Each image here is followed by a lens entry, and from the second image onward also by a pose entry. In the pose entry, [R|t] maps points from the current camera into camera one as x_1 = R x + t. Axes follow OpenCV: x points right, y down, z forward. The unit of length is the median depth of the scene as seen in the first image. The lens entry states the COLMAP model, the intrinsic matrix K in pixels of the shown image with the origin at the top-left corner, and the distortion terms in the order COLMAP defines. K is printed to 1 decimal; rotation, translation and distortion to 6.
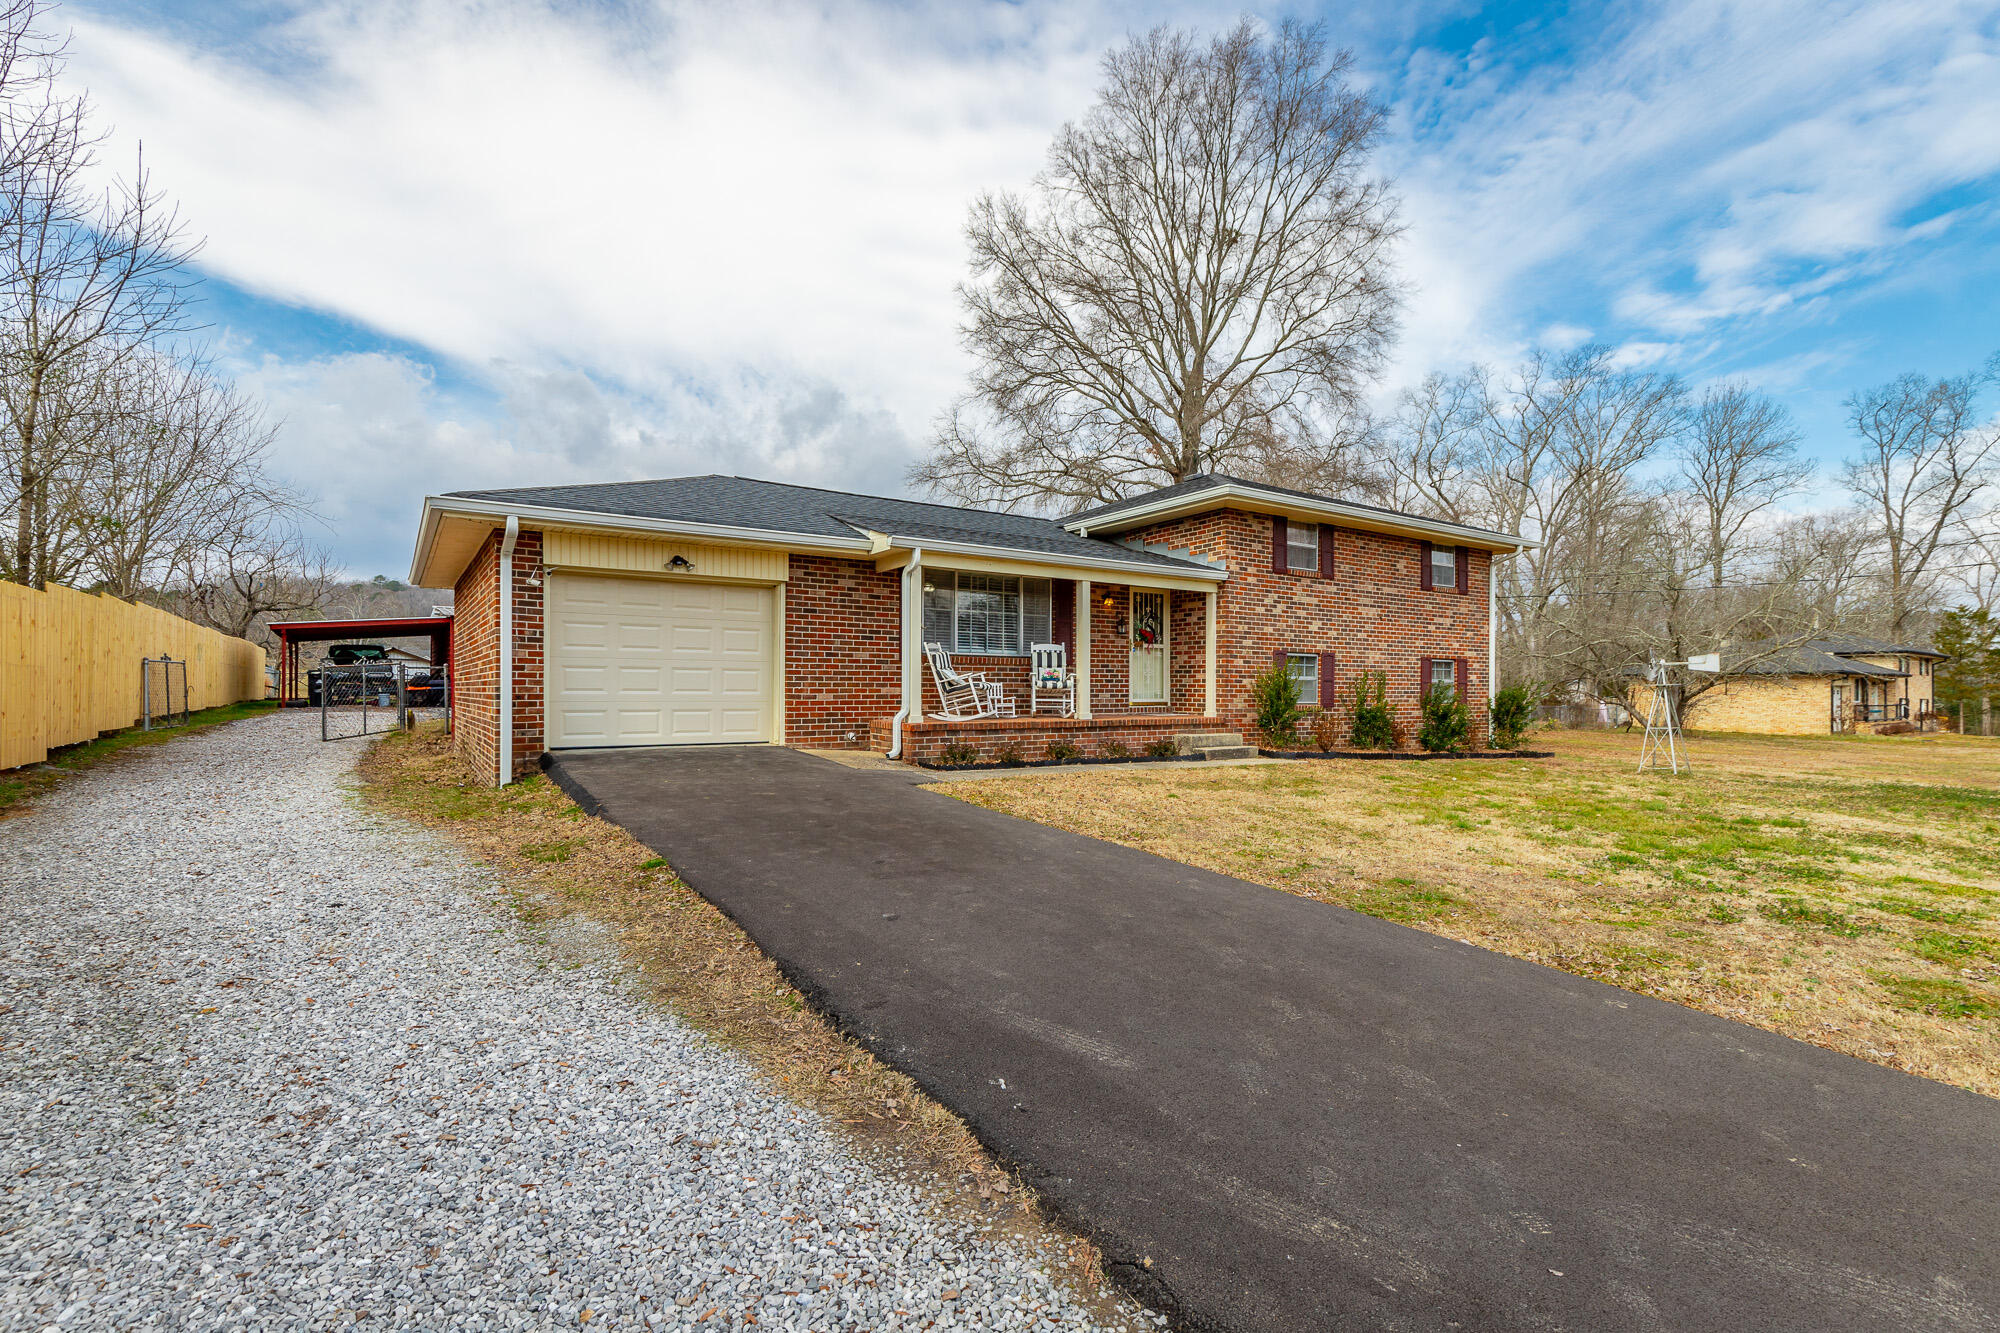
lens RADIAL K [[866.6, 0, 954.1], [0, 866.6, 675.4], [0, 0, 1]] dist [0.002142, 0.000159]
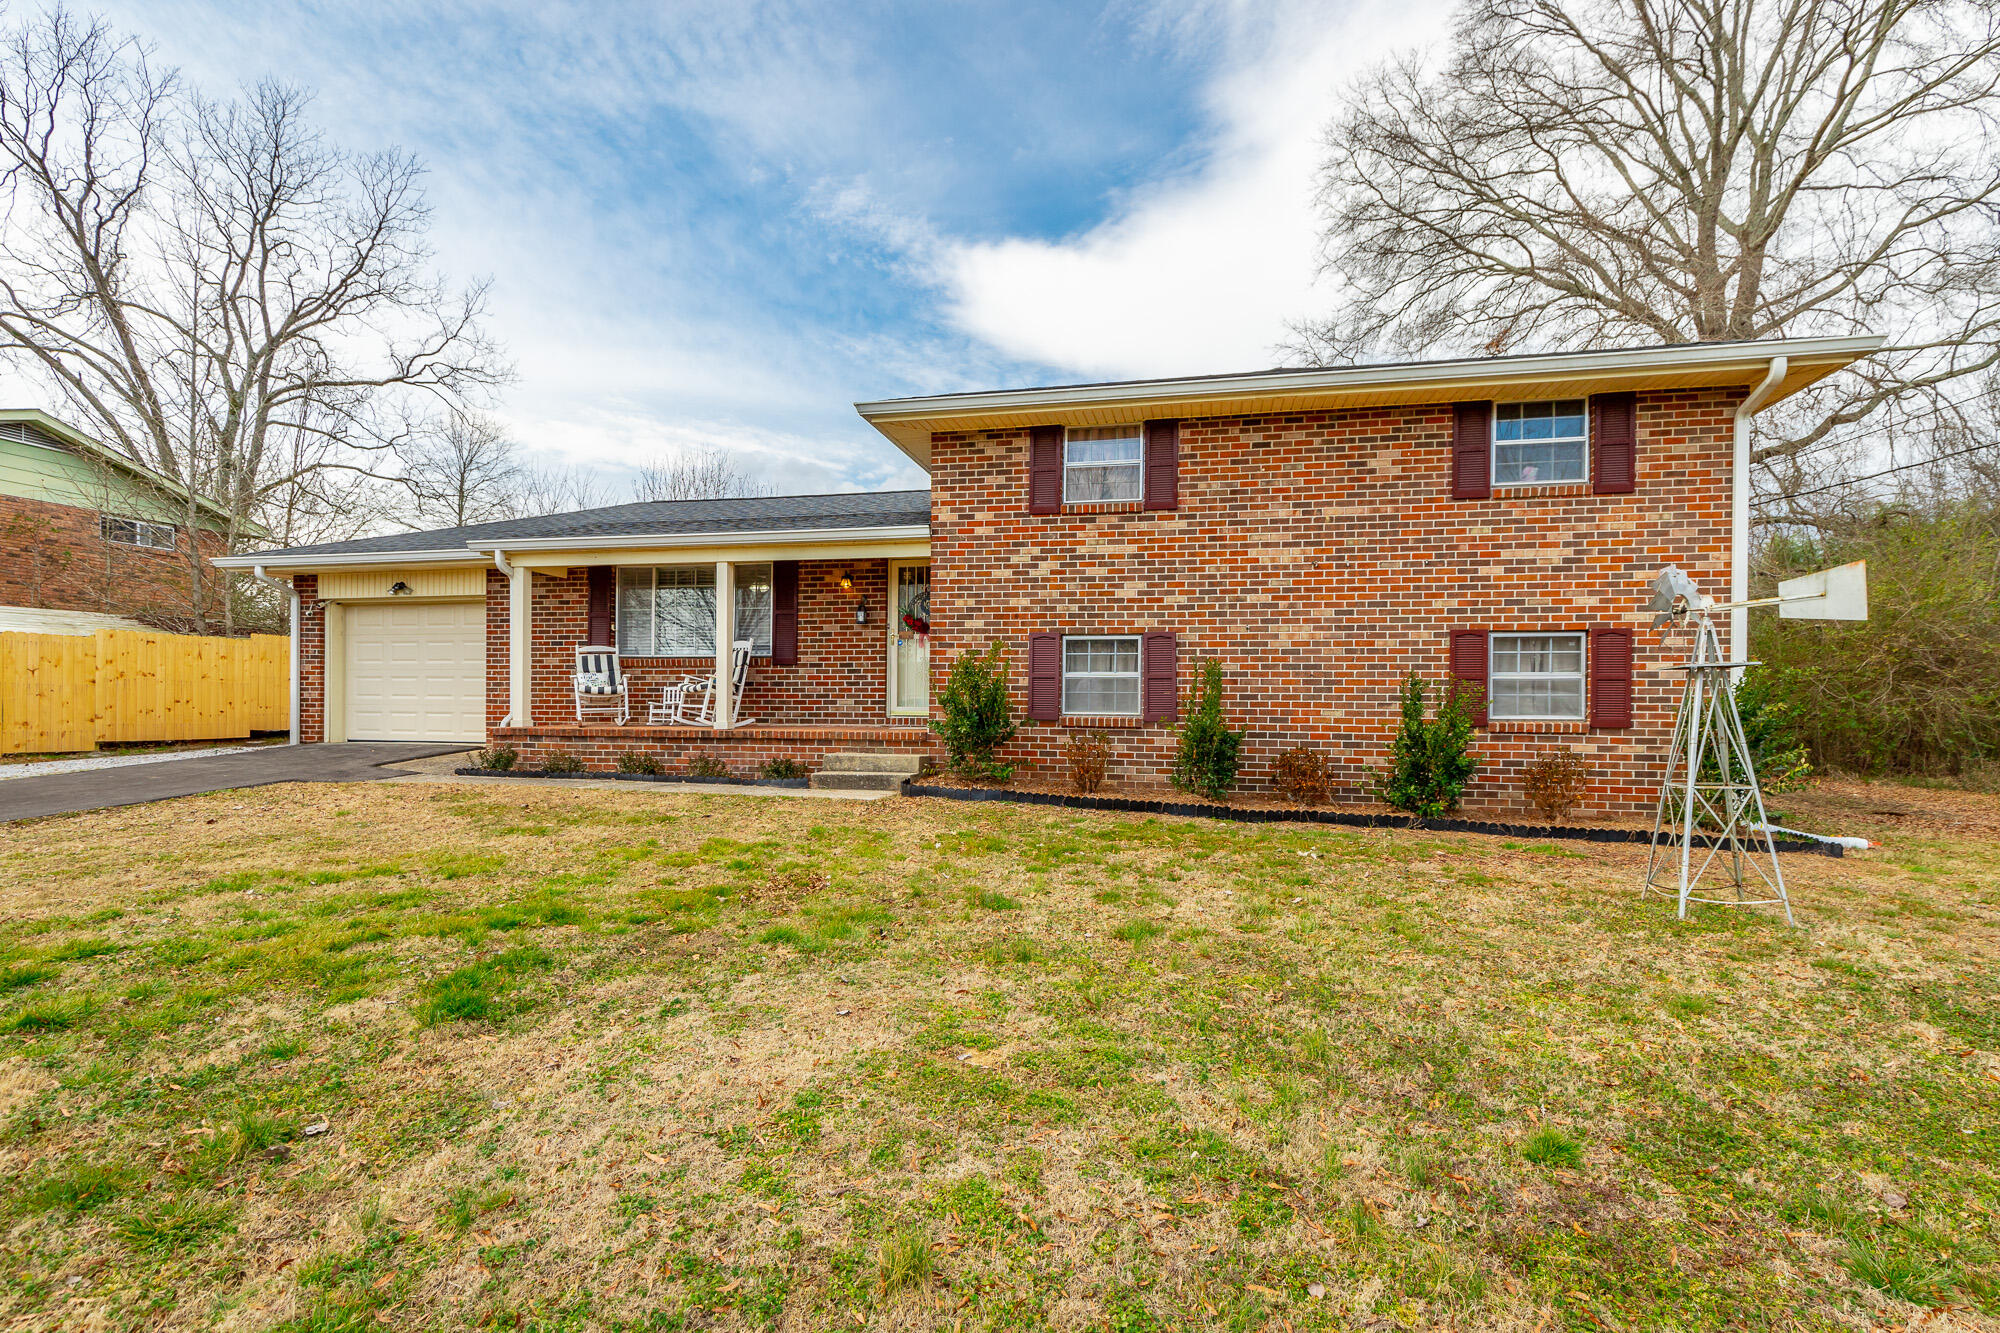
lens RADIAL K [[905.6, 0, 1005.3], [0, 905.6, 698.6], [0, 0, 1]] dist [0.002331, 0.000578]
pose [[0.723357, -0.007654, -0.690432, 0.834572], [0.006196, 0.999970, -0.004594, 0.023892], [0.690447, -0.000955, 0.723382, 0.494415]]
